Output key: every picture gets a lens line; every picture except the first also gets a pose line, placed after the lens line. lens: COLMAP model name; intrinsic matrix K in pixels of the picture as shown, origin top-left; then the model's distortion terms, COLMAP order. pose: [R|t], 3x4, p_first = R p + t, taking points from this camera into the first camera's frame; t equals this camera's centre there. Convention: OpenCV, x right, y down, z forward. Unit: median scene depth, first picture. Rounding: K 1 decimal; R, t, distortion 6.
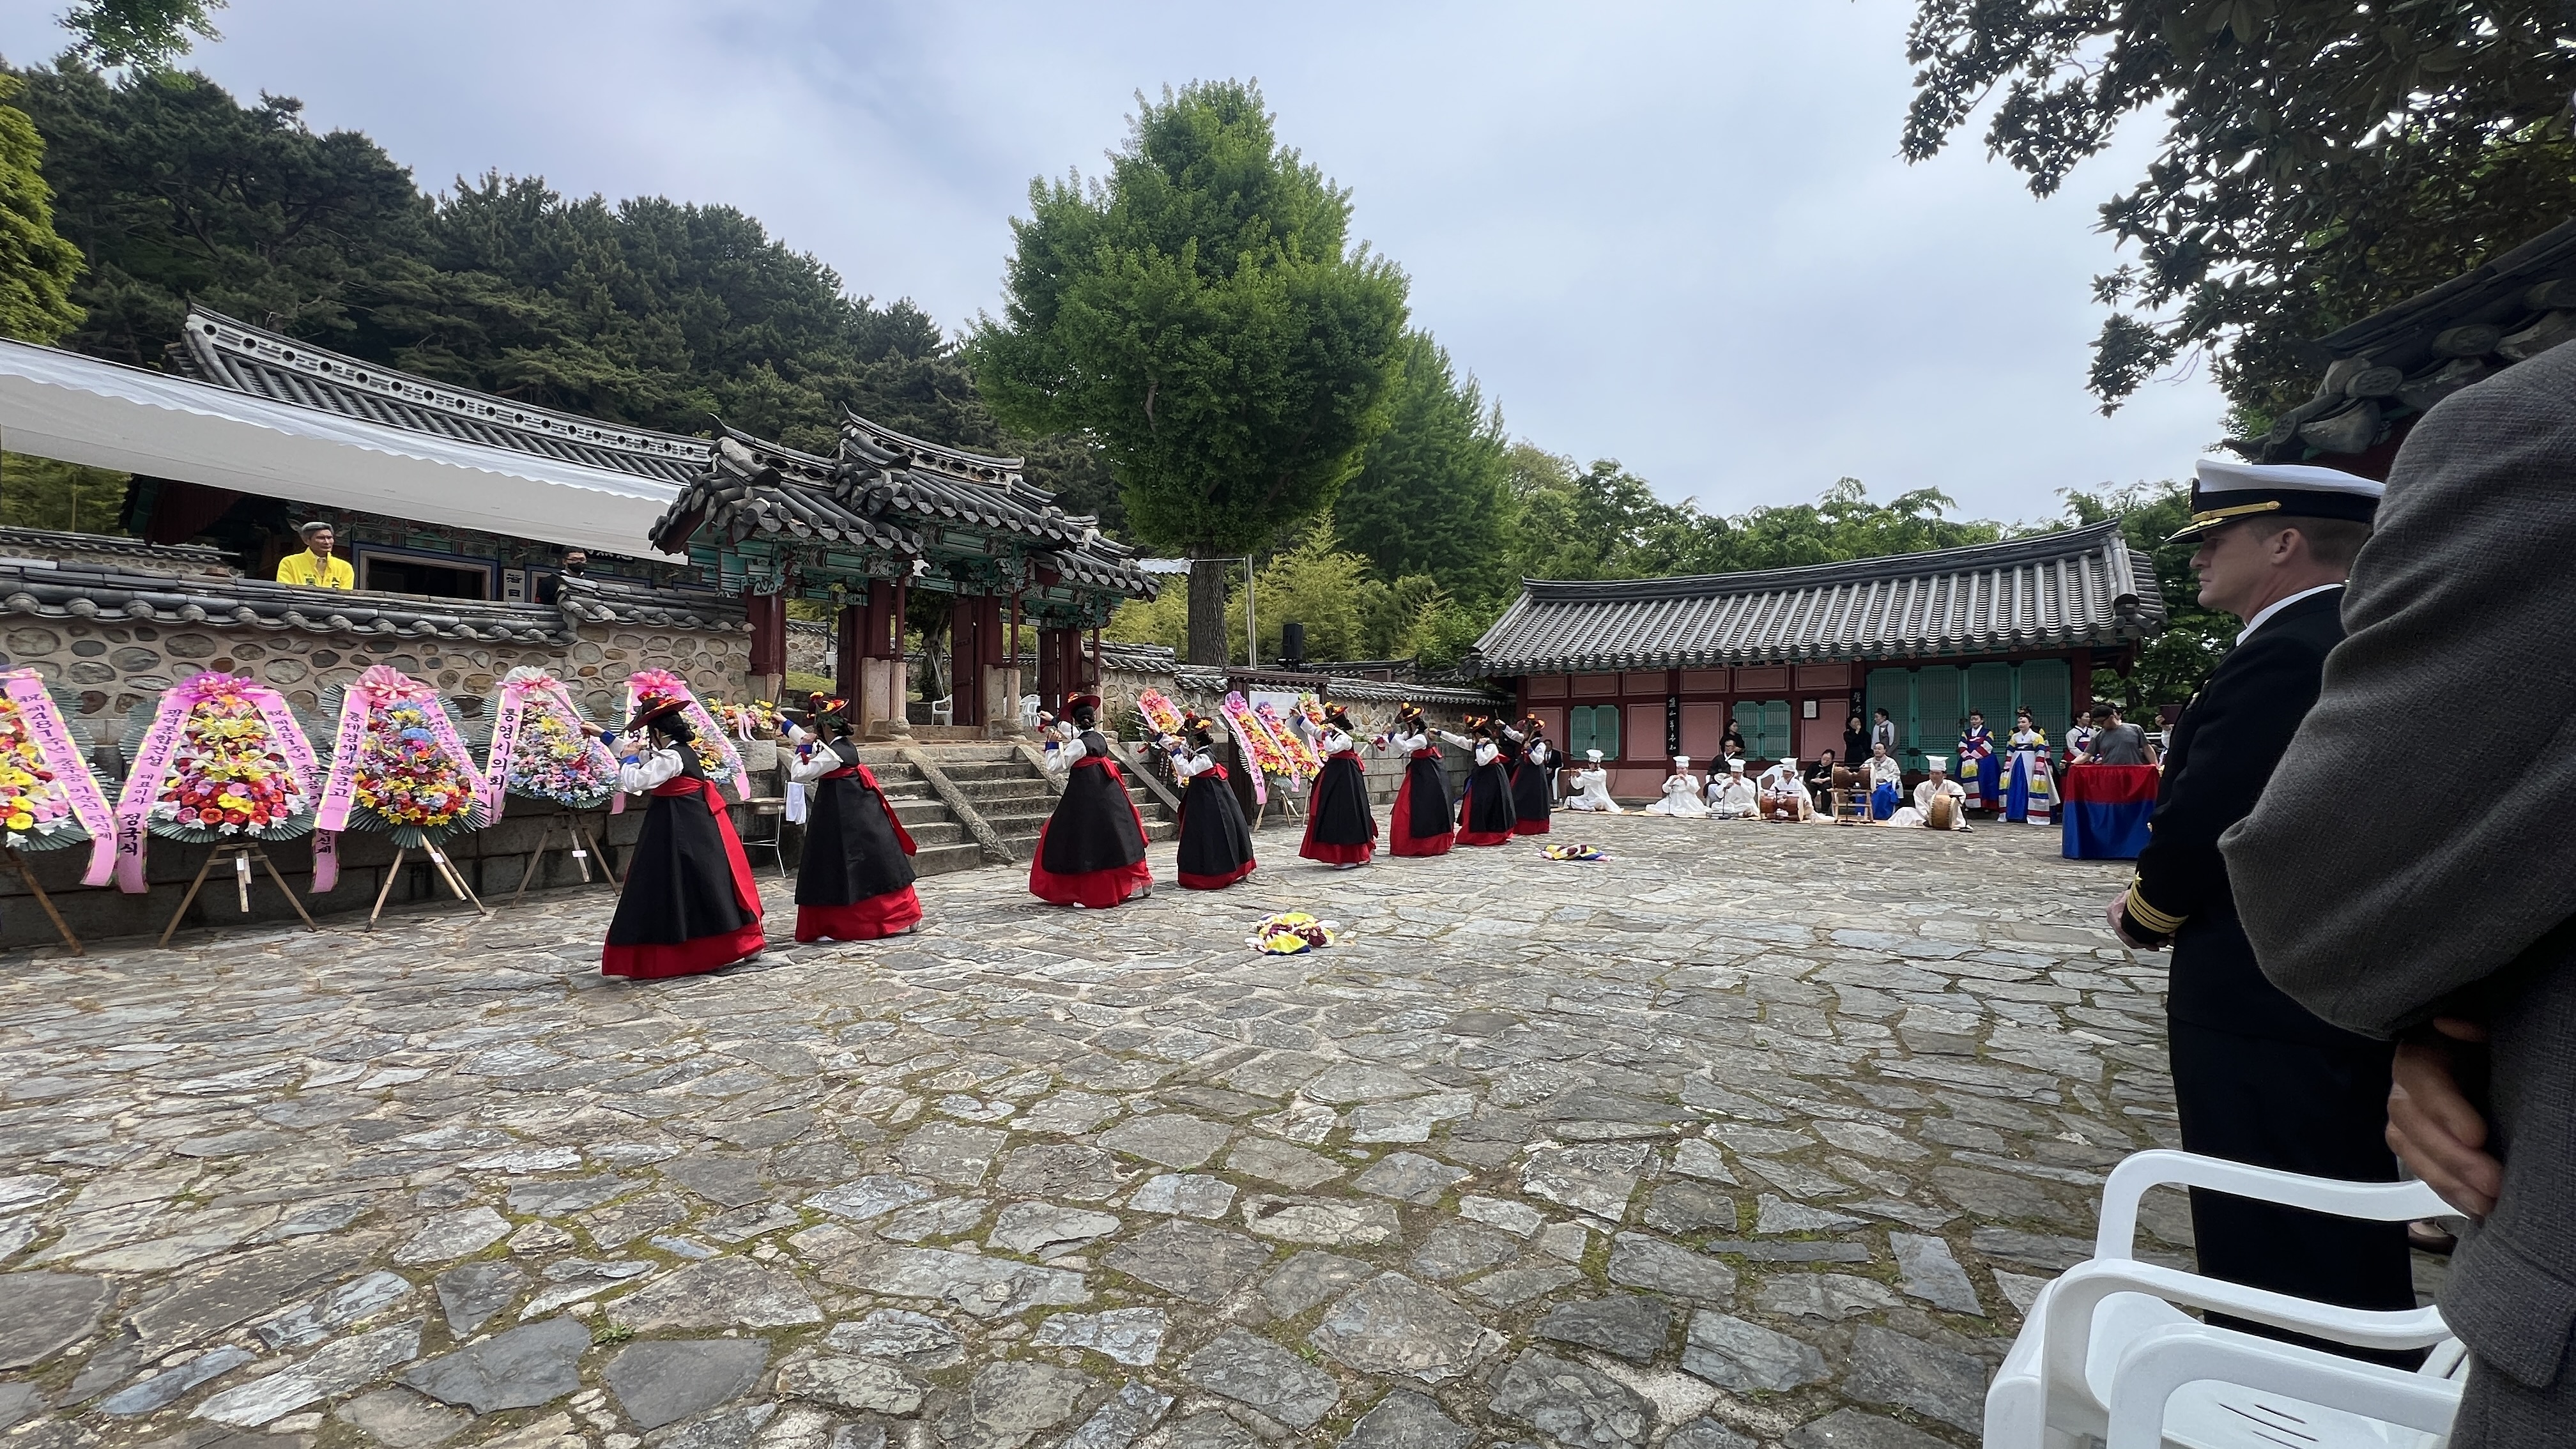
lens RADIAL K [[1021.9, 0, 1272.7], [0, 1021.9, 724.3], [0, 0, 1]] dist [-0.000545, -0.000367]
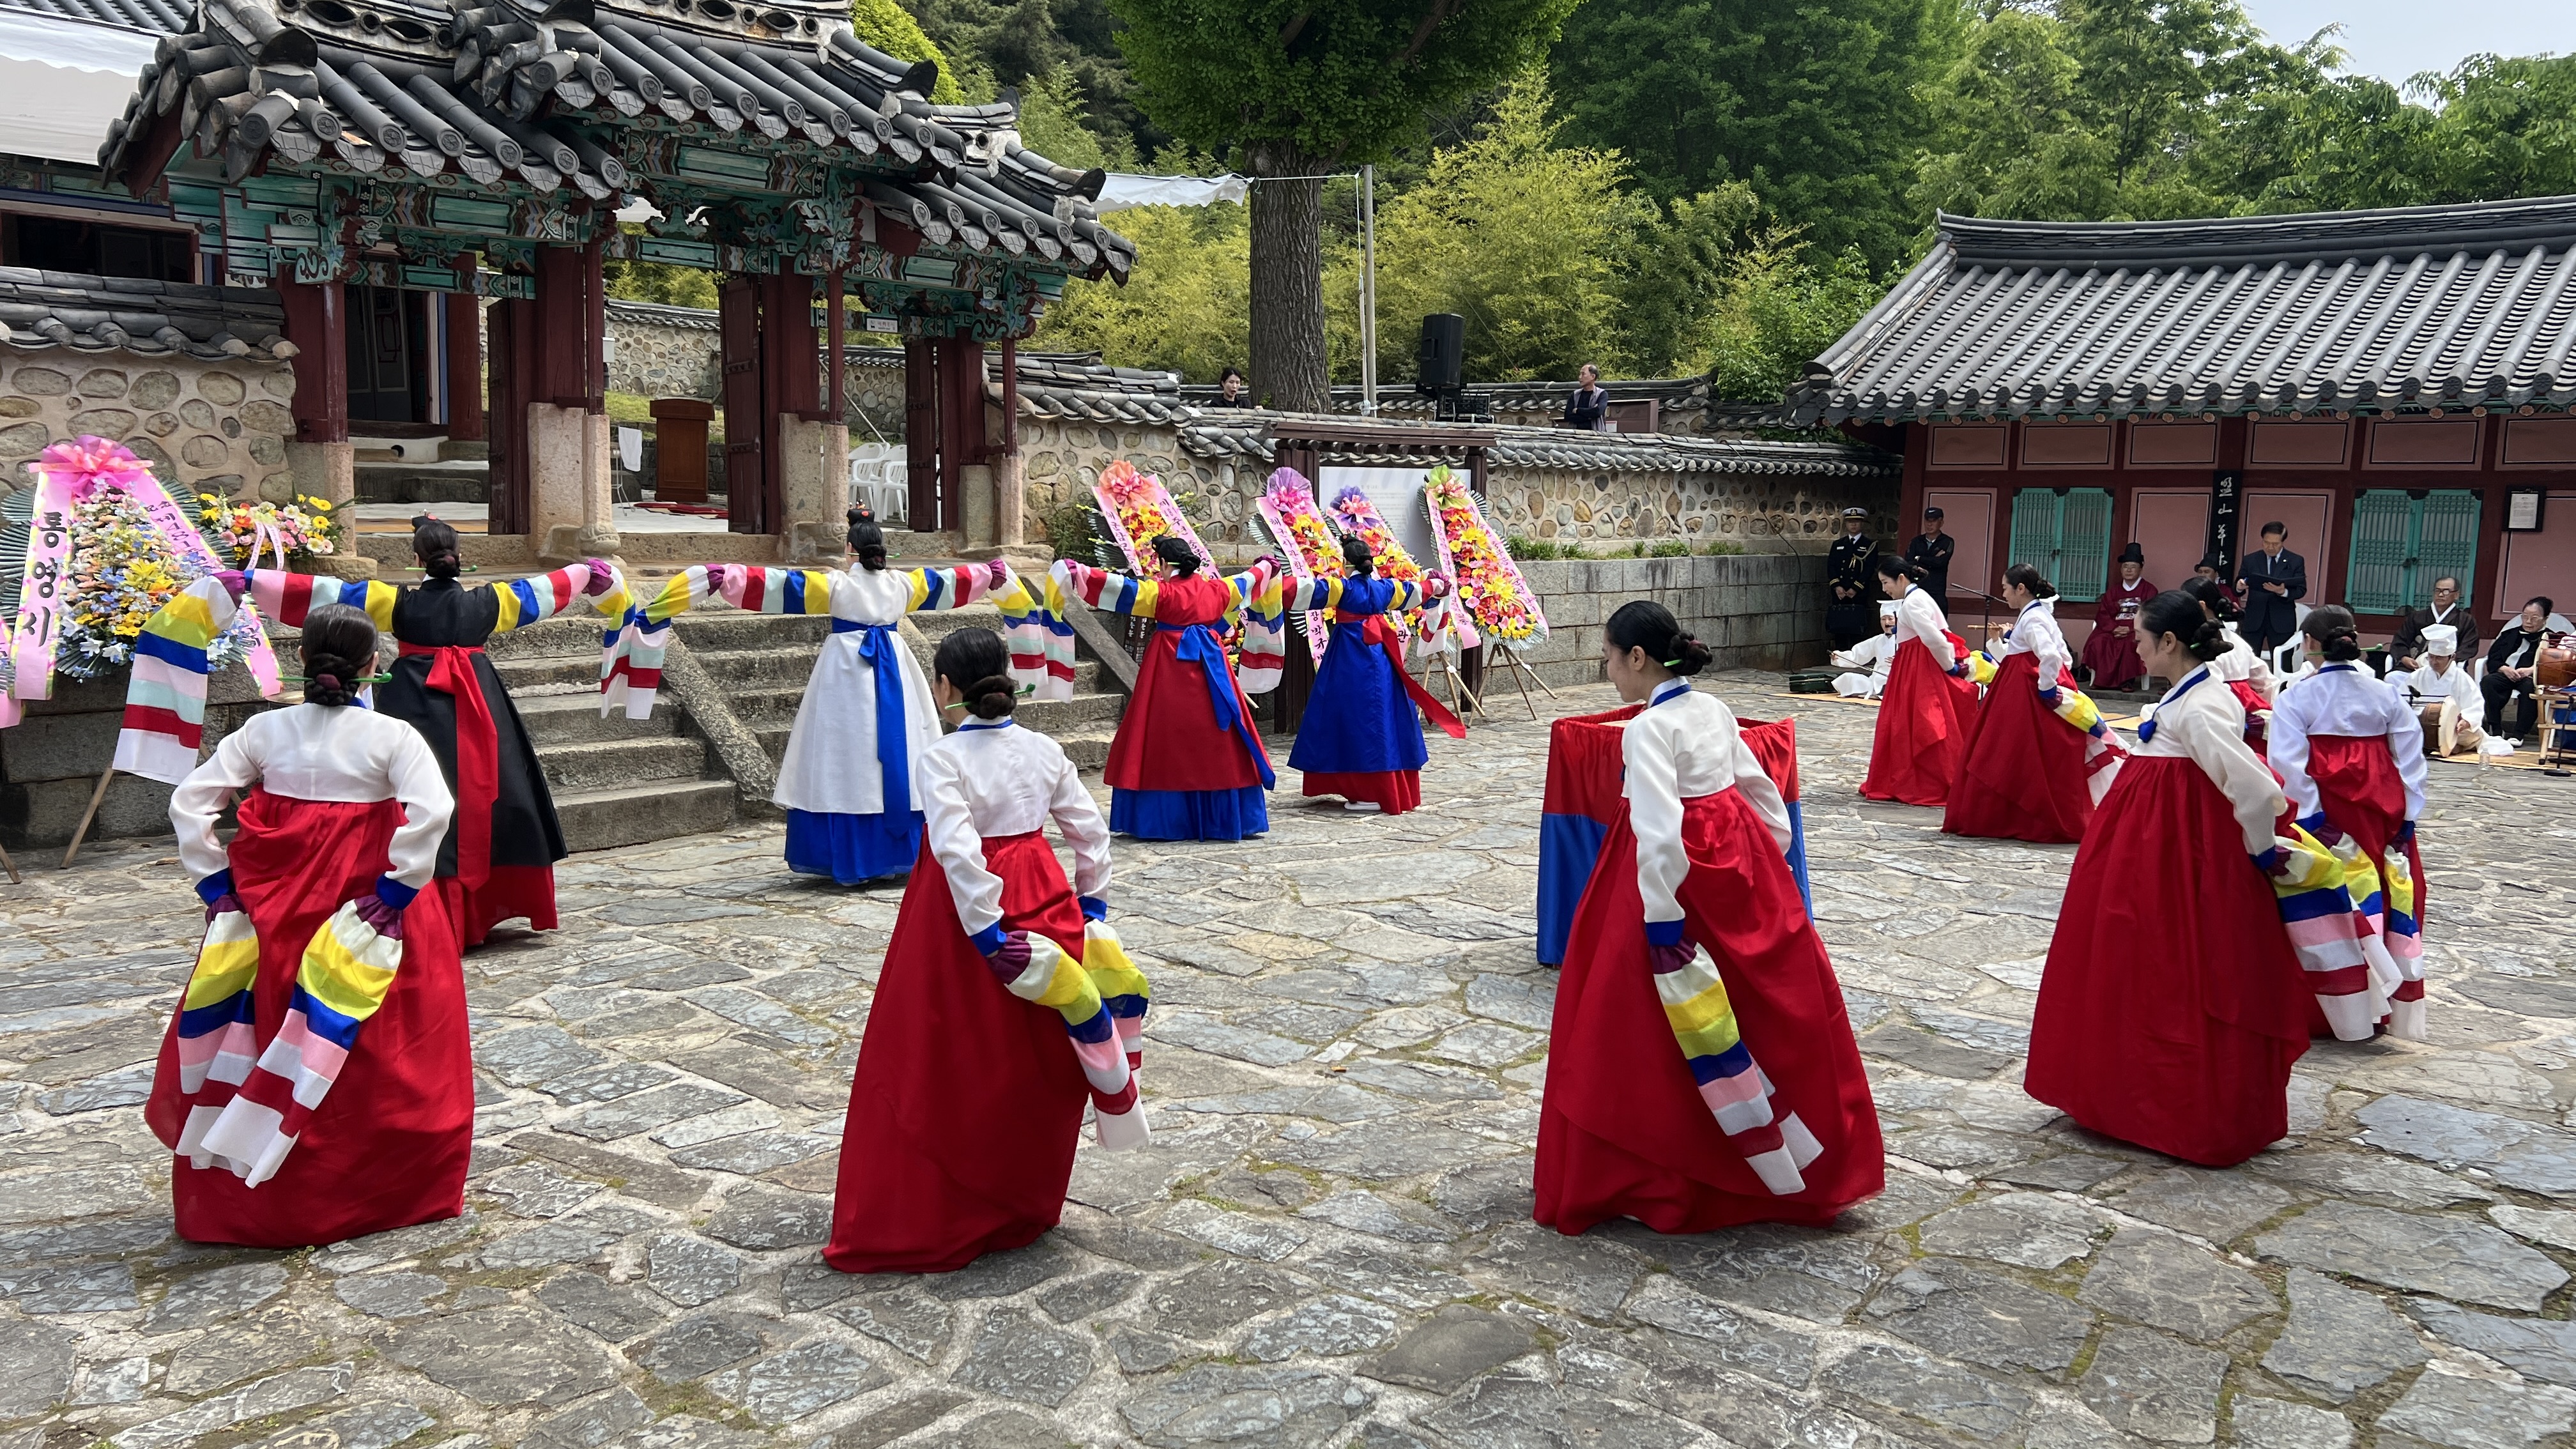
lens RADIAL K [[1938.1, 0, 1304.4], [0, 1938.1, 722.8], [0, 0, 1]] dist [0.040909, -0.035696]
pose [[0.994932, 0.031123, -0.095616, 0.086084], [-0.018111, 0.990808, 0.134059, -0.046174], [0.098910, -0.131648, 0.986350, 0.057515]]
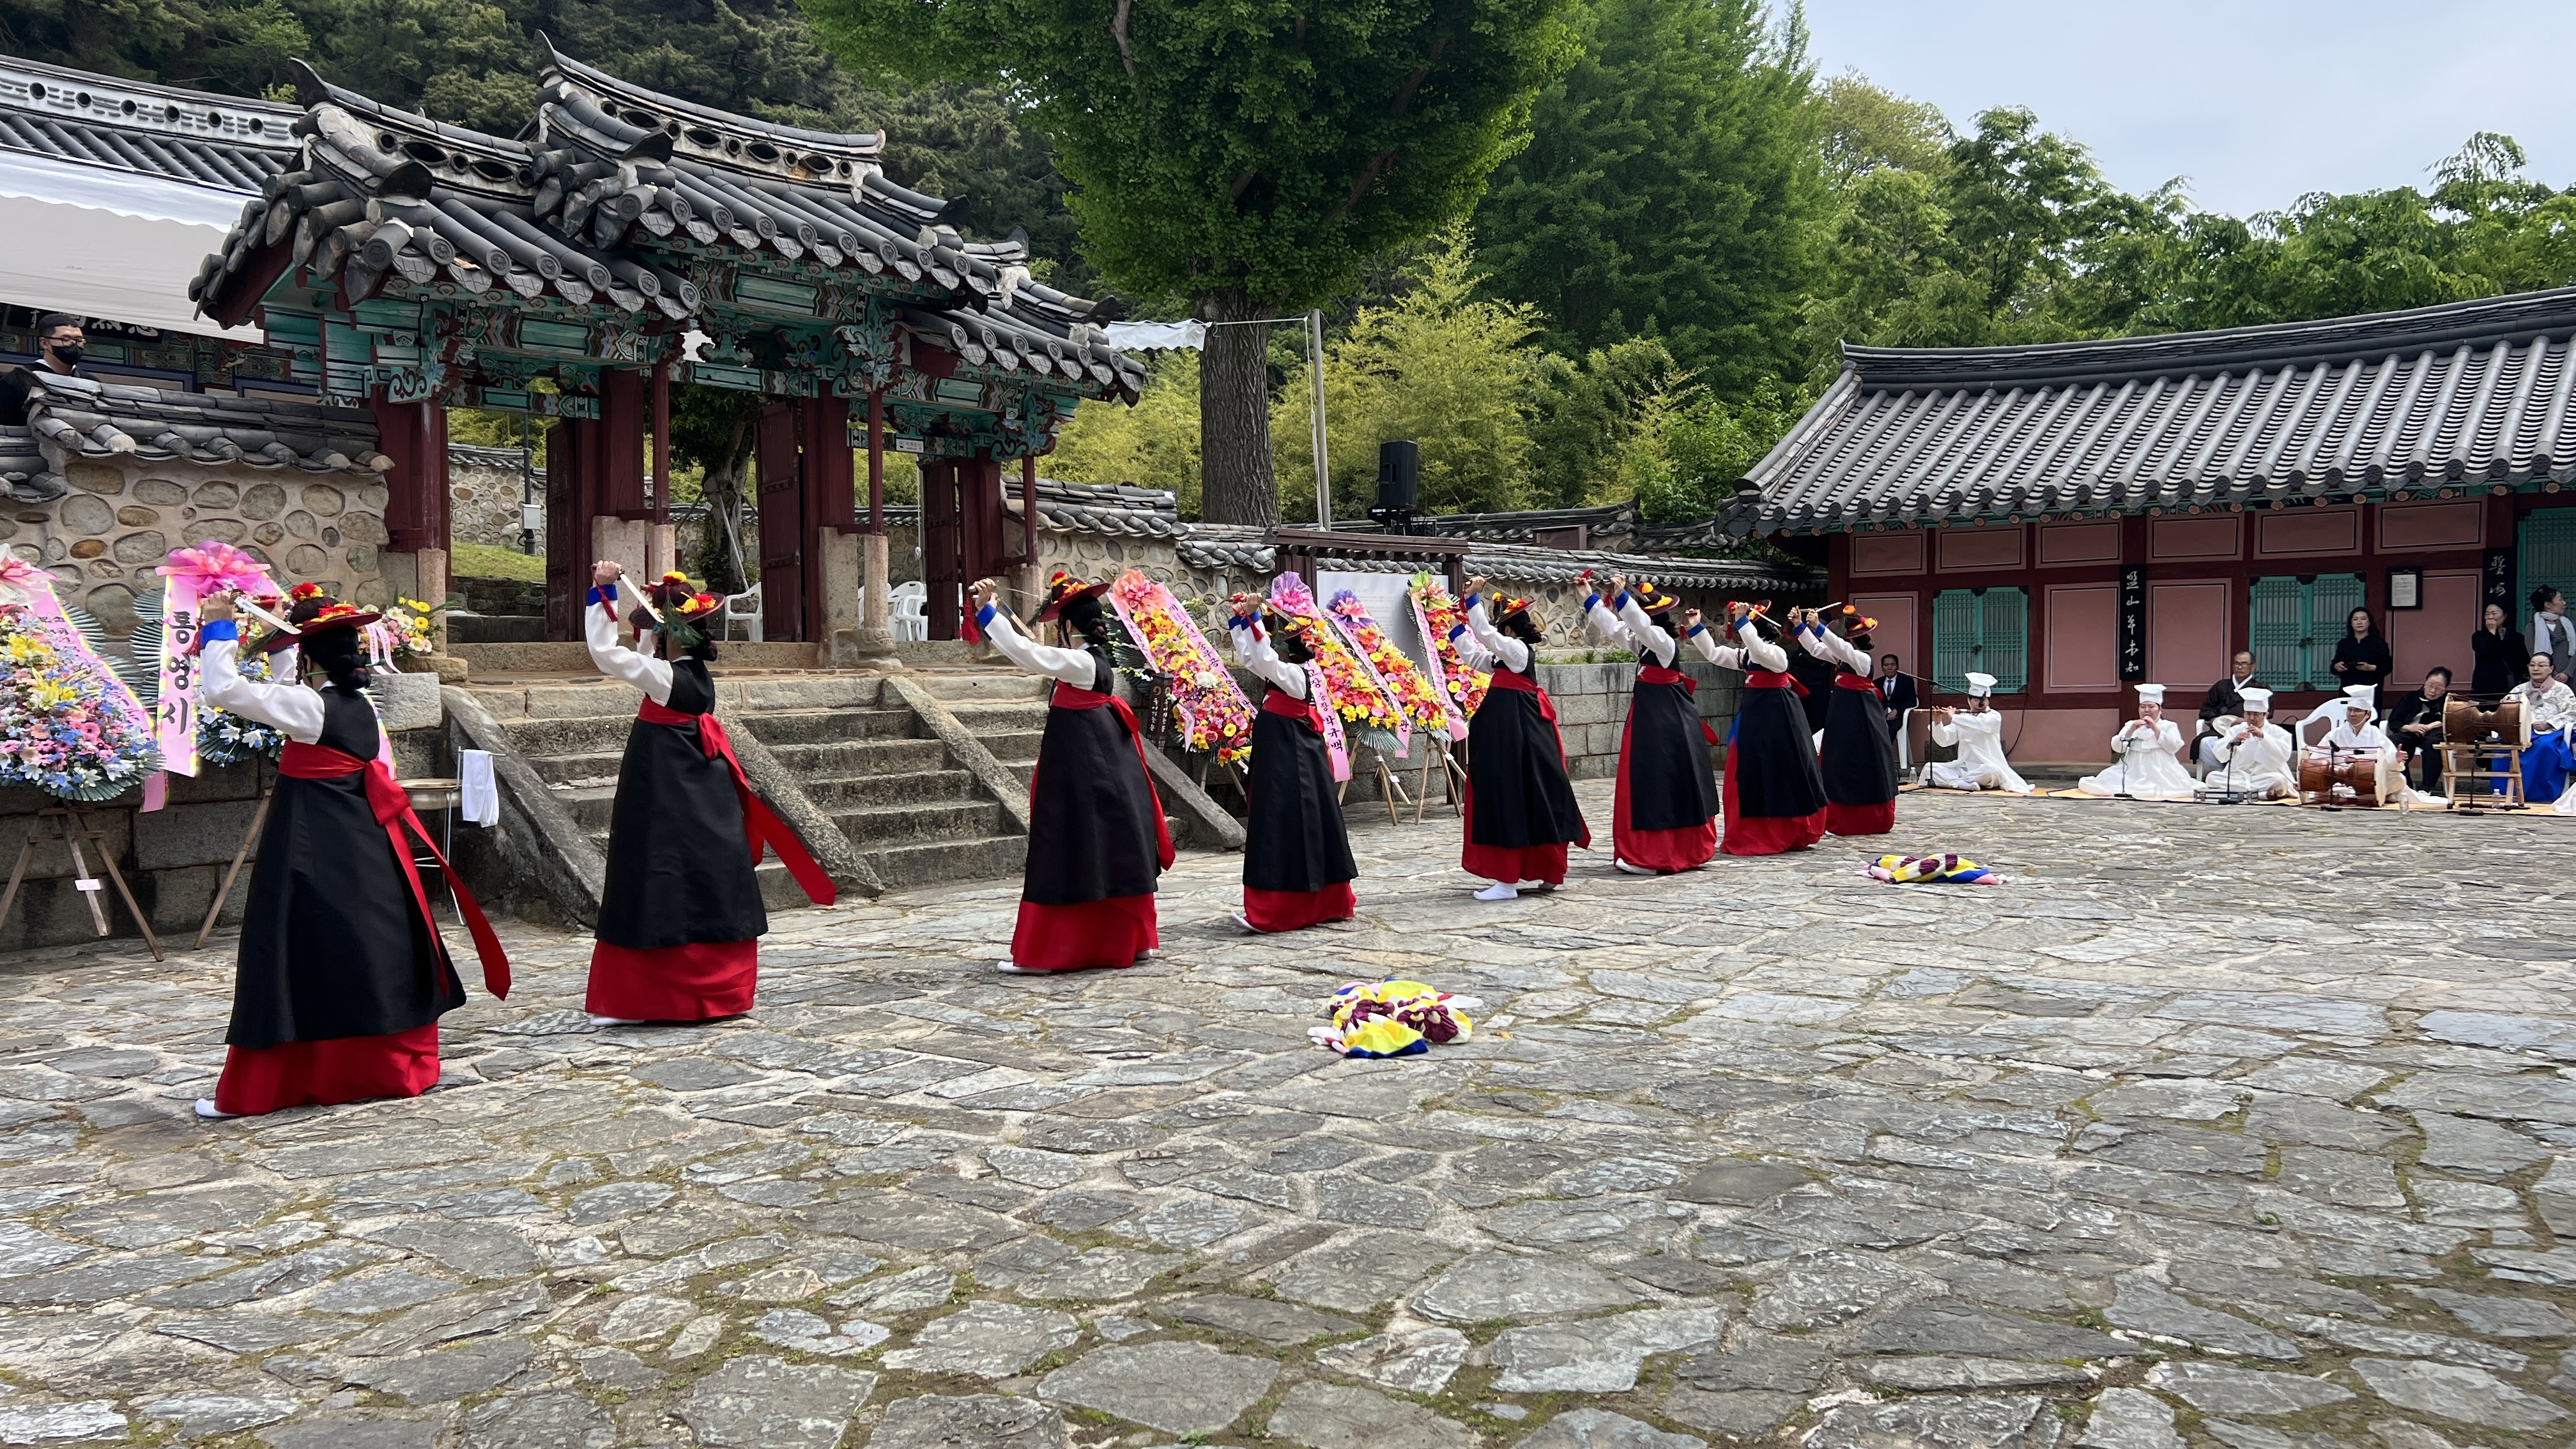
lens RADIAL K [[1934.7, 0, 1300.9], [0, 1934.7, 713.6], [0, 0, 1]] dist [0.044228, -0.043278]
pose [[0.999358, -0.010093, -0.034377, 0.003505], [0.011547, 0.999035, 0.042370, -0.000903], [0.033916, -0.042740, 0.998510, -0.011411]]
